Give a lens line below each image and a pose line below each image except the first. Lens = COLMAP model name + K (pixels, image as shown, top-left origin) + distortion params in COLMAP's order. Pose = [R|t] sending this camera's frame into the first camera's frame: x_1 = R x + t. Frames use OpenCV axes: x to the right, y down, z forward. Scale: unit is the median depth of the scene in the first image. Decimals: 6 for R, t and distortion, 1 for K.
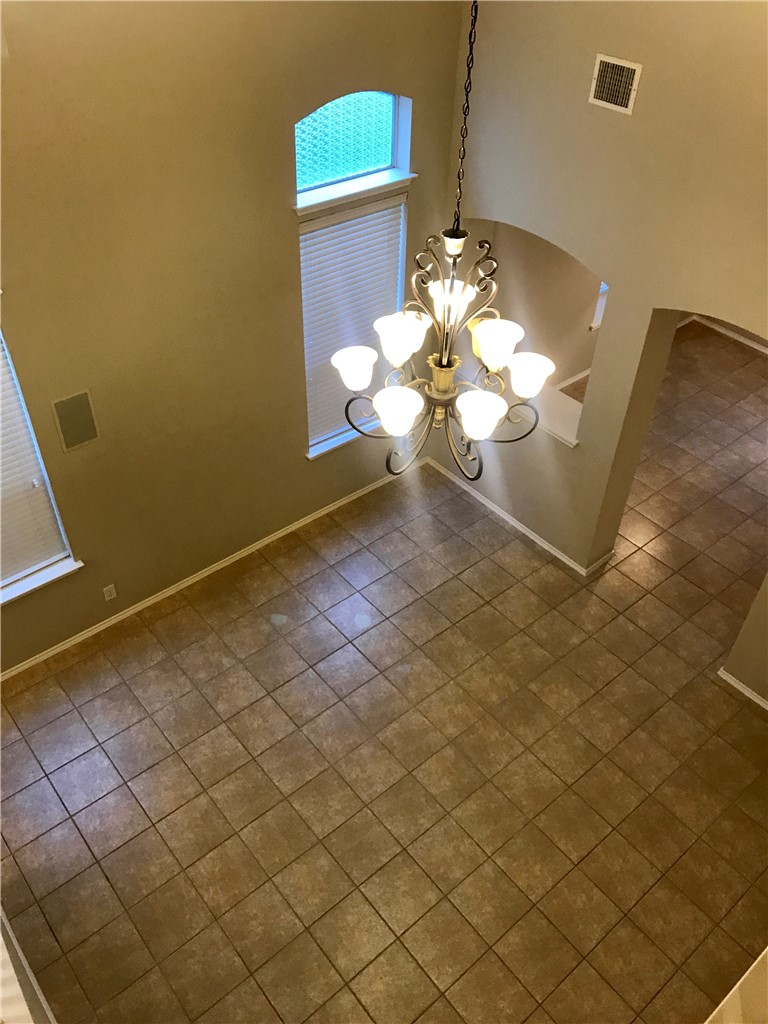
lens RADIAL K [[835.9, 0, 384.0], [0, 835.9, 512.0], [0, 0, 1]] dist [0.002859, 0.000372]
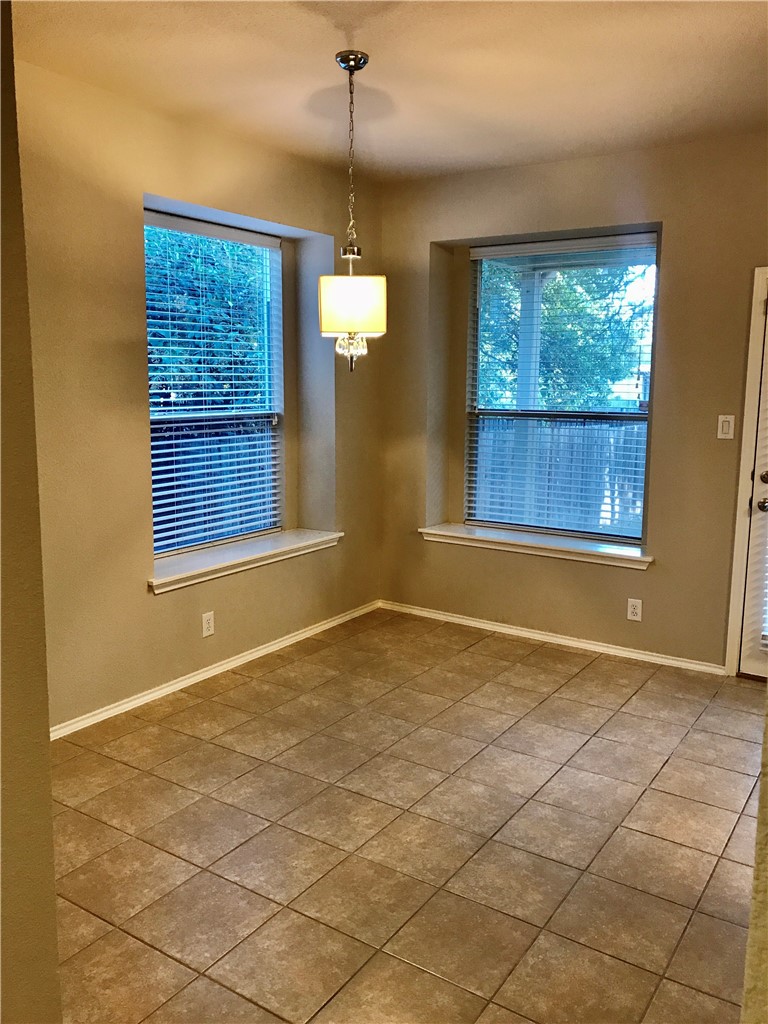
lens RADIAL K [[835.9, 0, 384.0], [0, 835.9, 512.0], [0, 0, 1]] dist [0.002859, 0.000372]
pose [[0.959027, -0.063138, 0.276188, 0.263794], [0.199038, 0.843901, -0.498212, 0.018604], [-0.201619, 0.532771, 0.821891, 0.579175]]
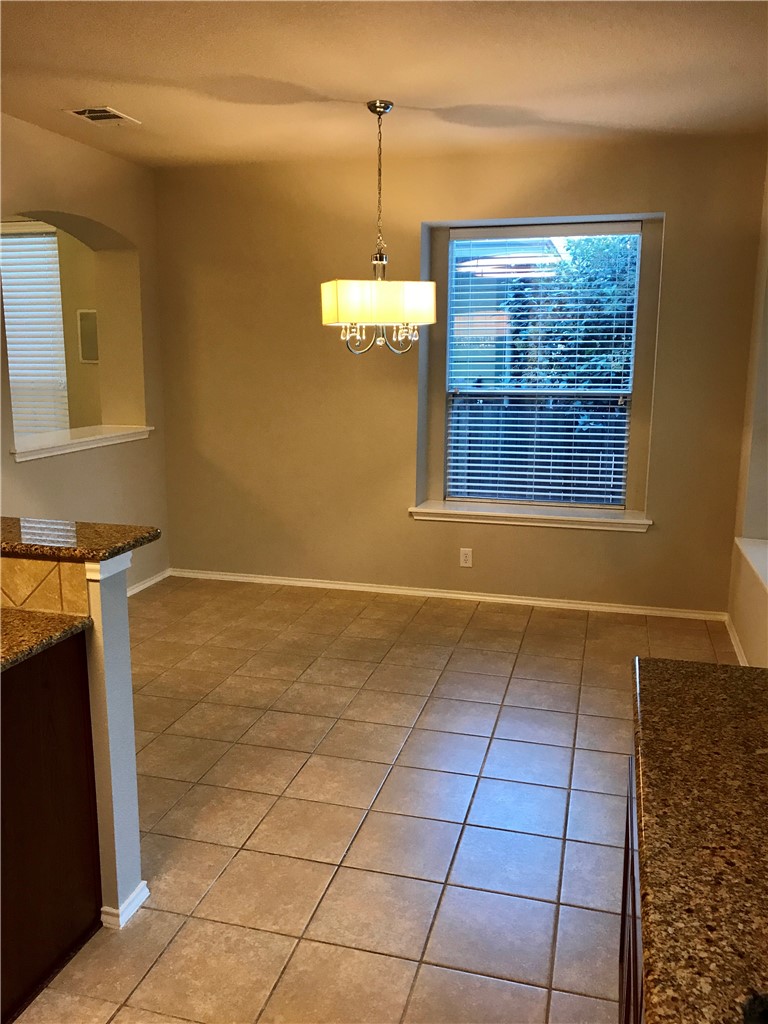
lens RADIAL K [[852.3, 0, 385.2], [0, 852.3, 498.3], [0, 0, 1]] dist [0.086731, -0.000928]
pose [[0.572079, 0.124294, -0.810726, 0.850388], [-0.536853, 0.804040, -0.255555, -0.044612], [0.620092, 0.581438, 0.526702, 0.662264]]
